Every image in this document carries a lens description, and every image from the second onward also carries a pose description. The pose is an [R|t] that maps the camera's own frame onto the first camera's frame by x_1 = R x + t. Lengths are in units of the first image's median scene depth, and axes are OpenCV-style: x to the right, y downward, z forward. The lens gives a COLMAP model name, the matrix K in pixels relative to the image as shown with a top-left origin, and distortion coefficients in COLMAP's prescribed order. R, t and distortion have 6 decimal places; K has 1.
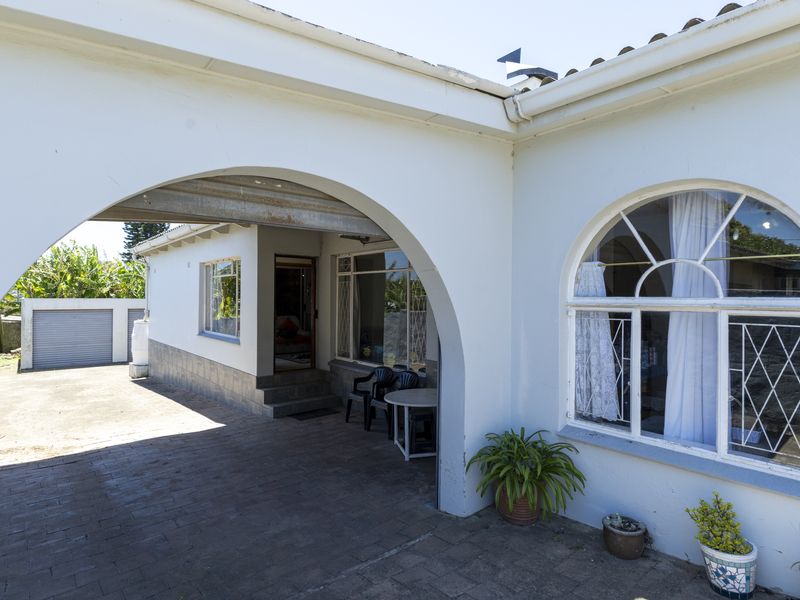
lens RADIAL K [[448.6, 0, 400.0], [0, 448.6, 300.0], [0, 0, 1]] dist [0.013612, -0.000132]
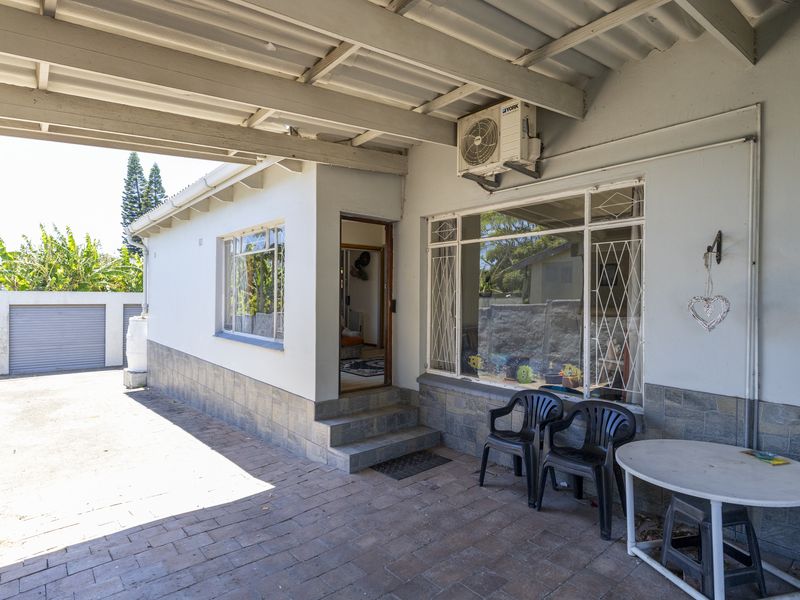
lens RADIAL K [[439.3, 0, 400.0], [0, 439.3, 300.0], [0, 0, 1]] dist [0.009087, 0.000343]
pose [[0.999948, 0.001217, 0.010163, -0.186692], [-0.001235, 0.999998, 0.001784, 0.021494], [-0.010160, -0.001796, 0.999947, 0.339539]]
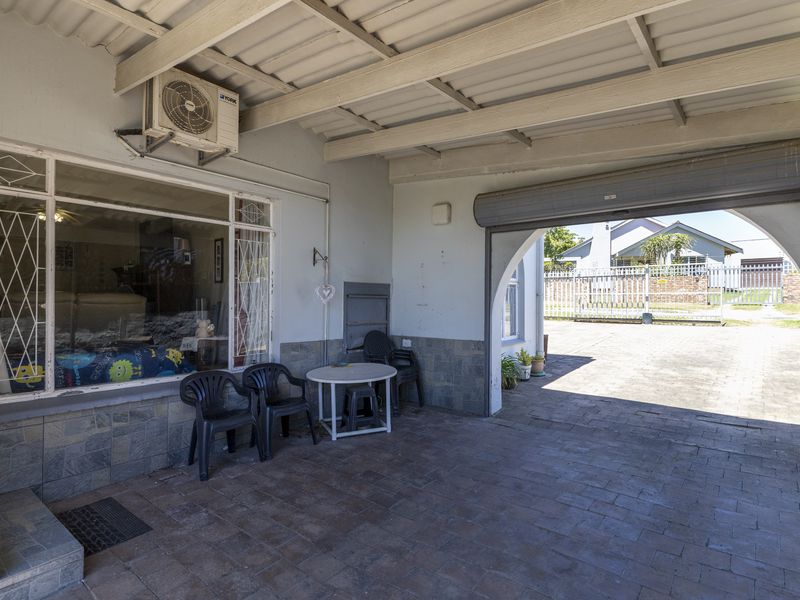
lens RADIAL K [[439.3, 0, 400.0], [0, 439.3, 300.0], [0, 0, 1]] dist [0.009087, 0.000343]
pose [[-0.184635, -0.002876, 0.982803, -0.564973], [0.002745, 0.999990, 0.003442, 0.038944], [-0.982803, 0.003334, -0.184625, 0.697734]]
